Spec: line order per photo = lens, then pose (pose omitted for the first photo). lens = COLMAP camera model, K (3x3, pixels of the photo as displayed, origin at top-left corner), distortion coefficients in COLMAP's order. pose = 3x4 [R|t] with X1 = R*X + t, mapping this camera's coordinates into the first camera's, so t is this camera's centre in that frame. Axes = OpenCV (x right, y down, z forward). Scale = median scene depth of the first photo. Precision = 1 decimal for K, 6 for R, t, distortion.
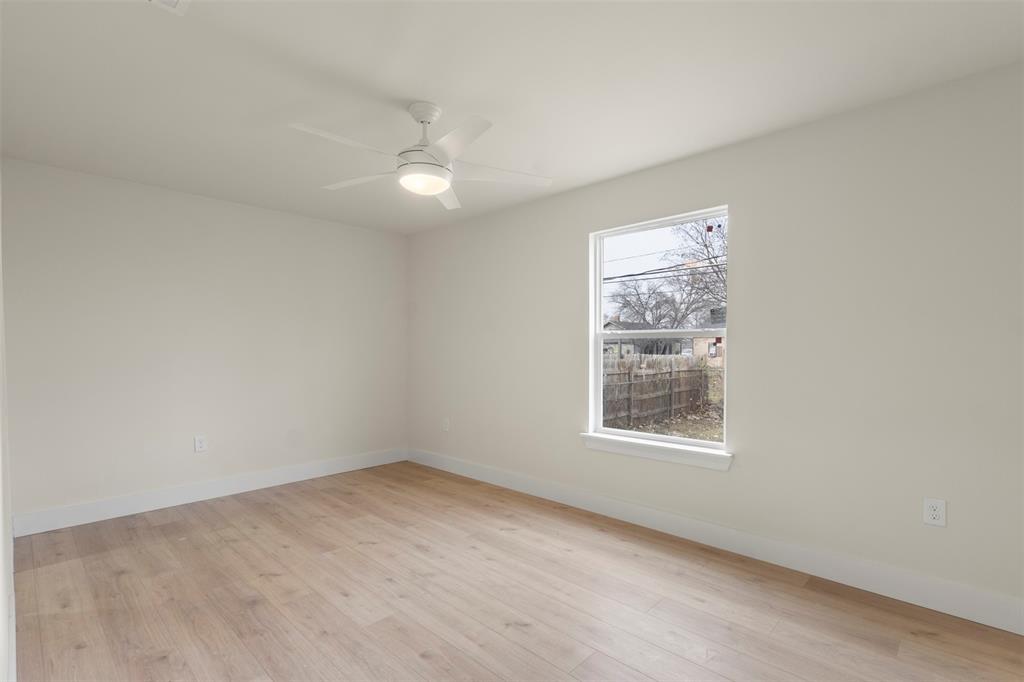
lens RADIAL K [[472.6, 0, 512.0], [0, 472.6, 341.0], [0, 0, 1]] dist [0.001564, 0.000209]
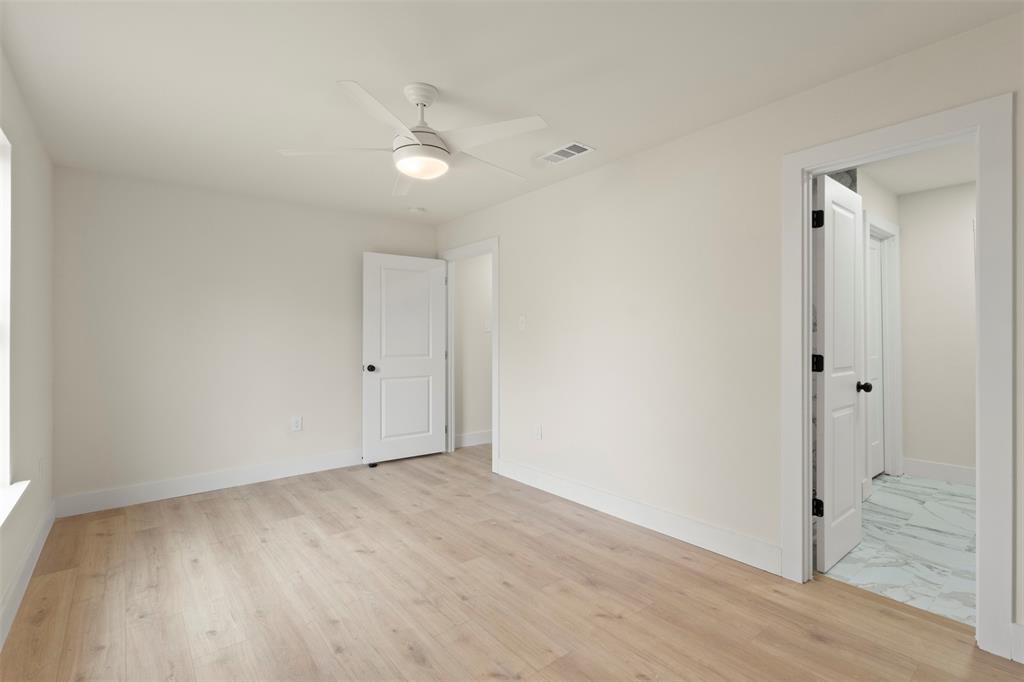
lens RADIAL K [[472.6, 0, 512.0], [0, 472.6, 341.0], [0, 0, 1]] dist [0.001564, 0.000209]
pose [[-0.992306, 0.003237, 0.123769, -0.451702], [0.001666, 0.999917, -0.012797, 0.032451], [-0.123800, -0.012492, -0.992229, 1.847344]]
